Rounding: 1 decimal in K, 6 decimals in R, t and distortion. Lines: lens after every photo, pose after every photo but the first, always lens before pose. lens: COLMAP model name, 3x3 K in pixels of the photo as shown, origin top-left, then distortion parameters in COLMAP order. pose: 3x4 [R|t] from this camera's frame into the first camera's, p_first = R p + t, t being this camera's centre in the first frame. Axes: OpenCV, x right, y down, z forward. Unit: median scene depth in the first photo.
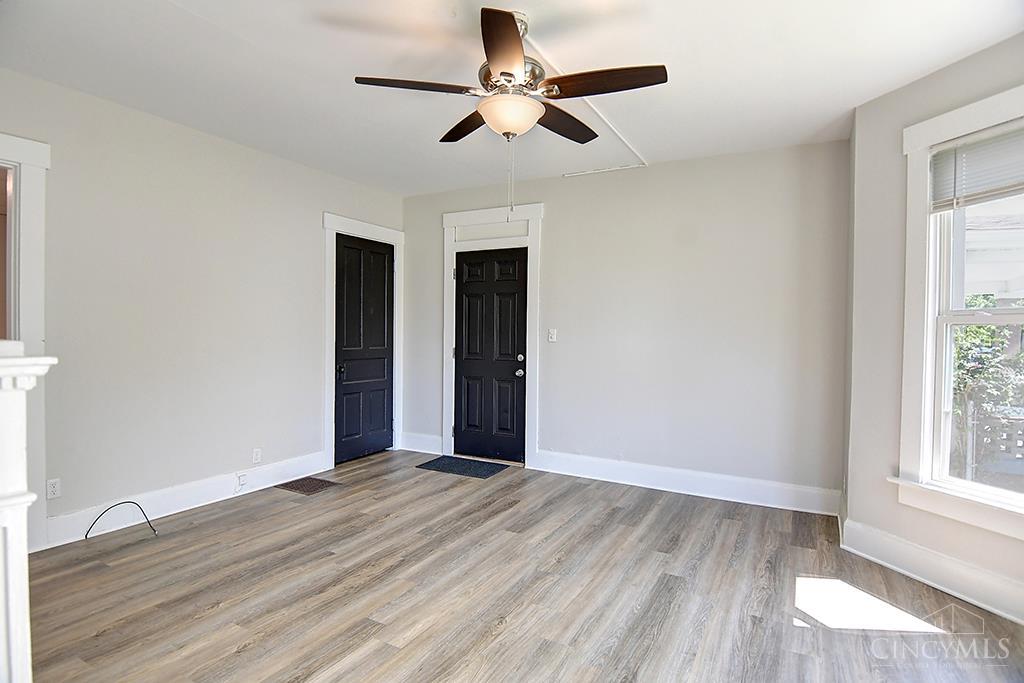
lens RADIAL K [[536.5, 0, 510.1], [0, 536.5, 339.9], [0, 0, 1]] dist [-0.000780, -0.011999]
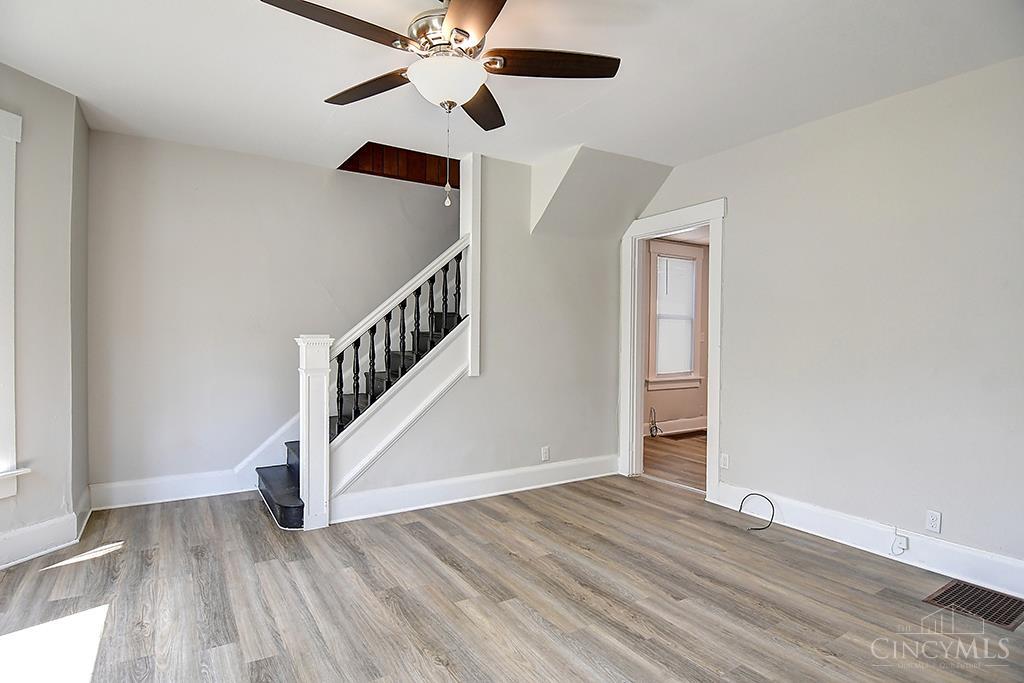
lens RADIAL K [[536.5, 0, 510.0], [0, 536.5, 339.3], [0, 0, 1]] dist [-0.000780, -0.011999]
pose [[-0.480938, -0.009221, -0.876706, 0.566805], [-0.028146, 0.999592, 0.004927, -0.009292], [0.876303, 0.027045, -0.481001, 1.210819]]
